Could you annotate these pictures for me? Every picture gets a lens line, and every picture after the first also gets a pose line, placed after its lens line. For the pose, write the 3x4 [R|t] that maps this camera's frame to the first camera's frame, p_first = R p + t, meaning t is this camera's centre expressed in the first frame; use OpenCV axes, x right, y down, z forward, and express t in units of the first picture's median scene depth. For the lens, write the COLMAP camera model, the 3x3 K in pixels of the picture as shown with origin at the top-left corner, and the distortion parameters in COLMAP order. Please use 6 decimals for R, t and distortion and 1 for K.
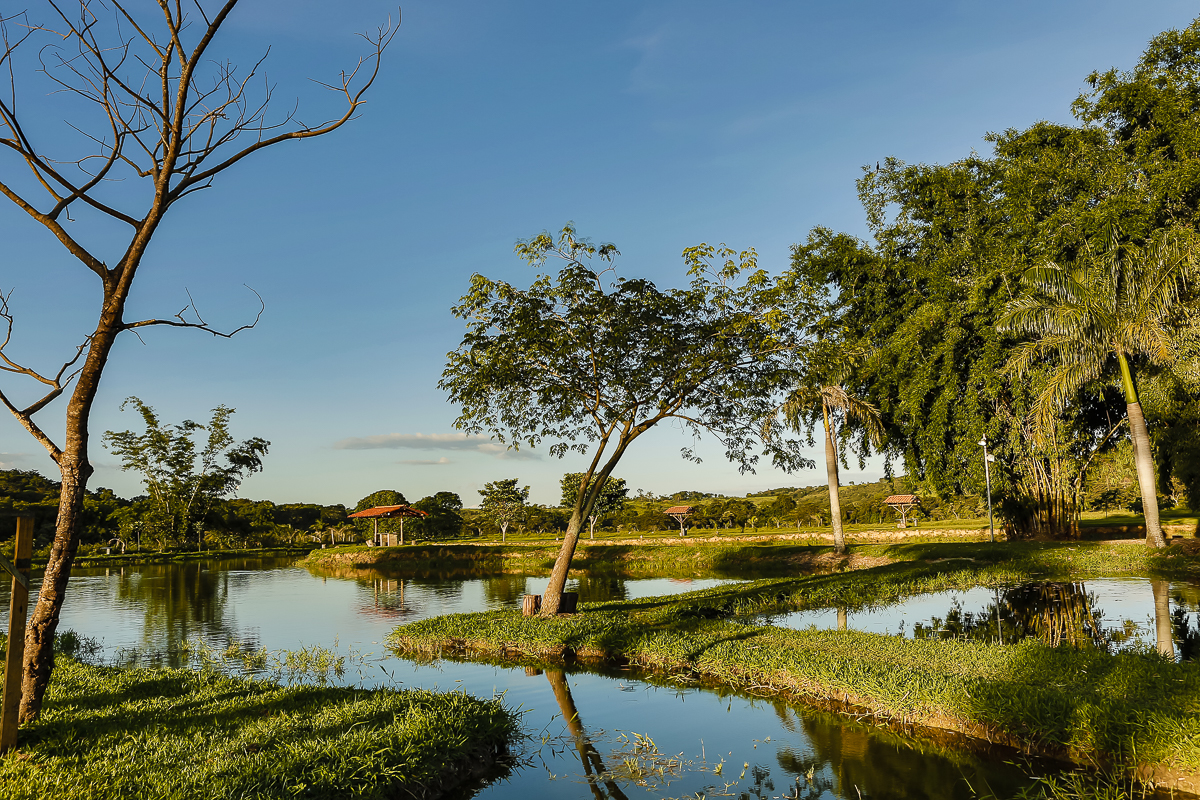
lens RADIAL K [[863.4, 0, 600.0], [0, 863.4, 400.0], [0, 0, 1]] dist [-0.119587, 0.104892]
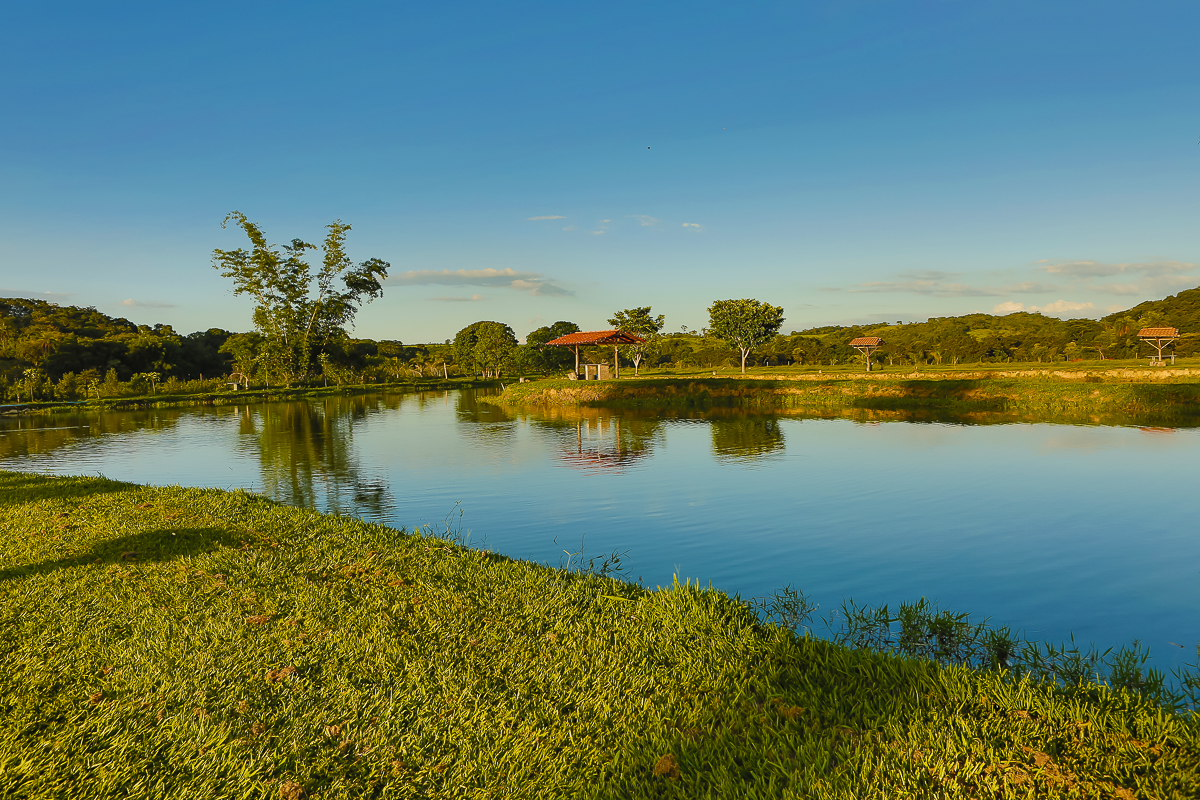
lens RADIAL K [[863.4, 0, 600.0], [0, 863.4, 400.0], [0, 0, 1]] dist [-0.119587, 0.104892]
pose [[0.999079, 0.009855, -0.041761, -0.137818], [-0.001842, 0.982222, 0.187715, 0.022569], [0.042869, -0.187465, 0.981335, 0.120061]]
